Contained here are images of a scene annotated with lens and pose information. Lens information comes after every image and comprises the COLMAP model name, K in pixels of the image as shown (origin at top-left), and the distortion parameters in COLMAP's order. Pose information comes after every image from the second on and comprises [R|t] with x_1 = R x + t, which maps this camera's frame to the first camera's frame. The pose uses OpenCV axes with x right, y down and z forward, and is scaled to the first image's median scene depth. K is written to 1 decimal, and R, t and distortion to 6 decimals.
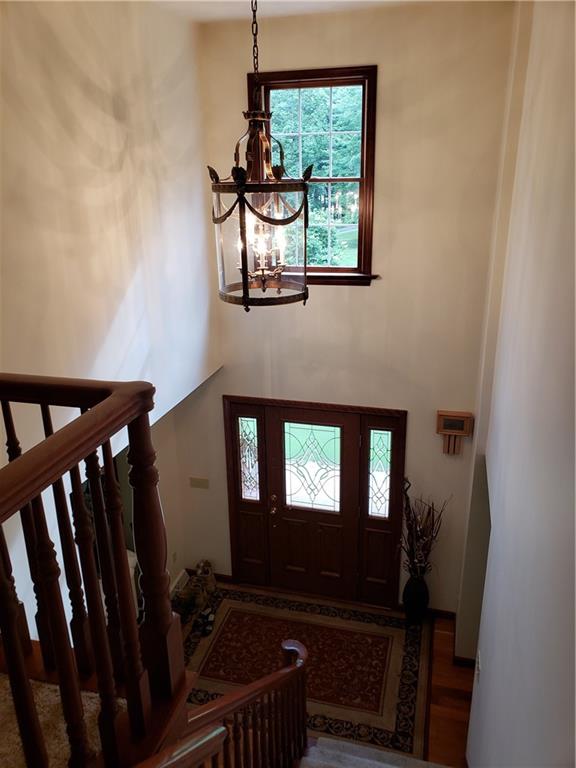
lens RADIAL K [[598.0, 0, 288.0], [0, 598.0, 384.0], [0, 0, 1]] dist [0.043719, 0.001511]
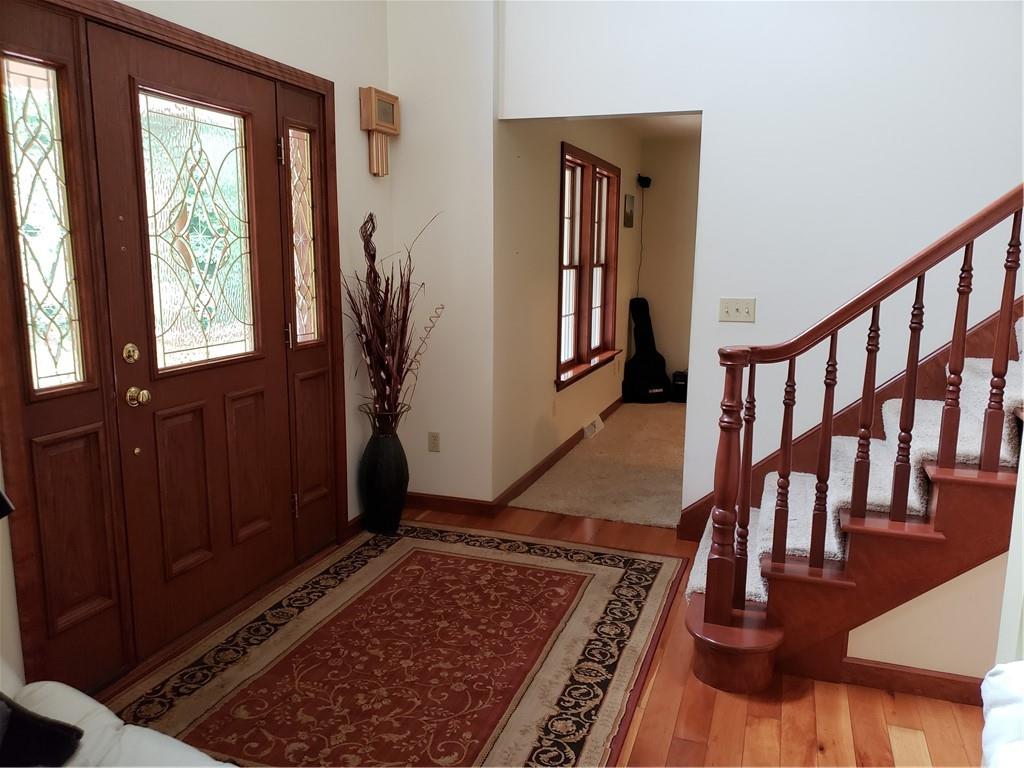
lens RADIAL K [[797.4, 0, 512.0], [0, 797.4, 384.0], [0, 0, 1]] dist [0.043719, 0.001511]
pose [[0.079871, -0.159588, 0.983947, -0.465783], [0.329719, 0.935766, 0.125009, 0.232074], [-0.940694, 0.314442, 0.127359, 0.796201]]
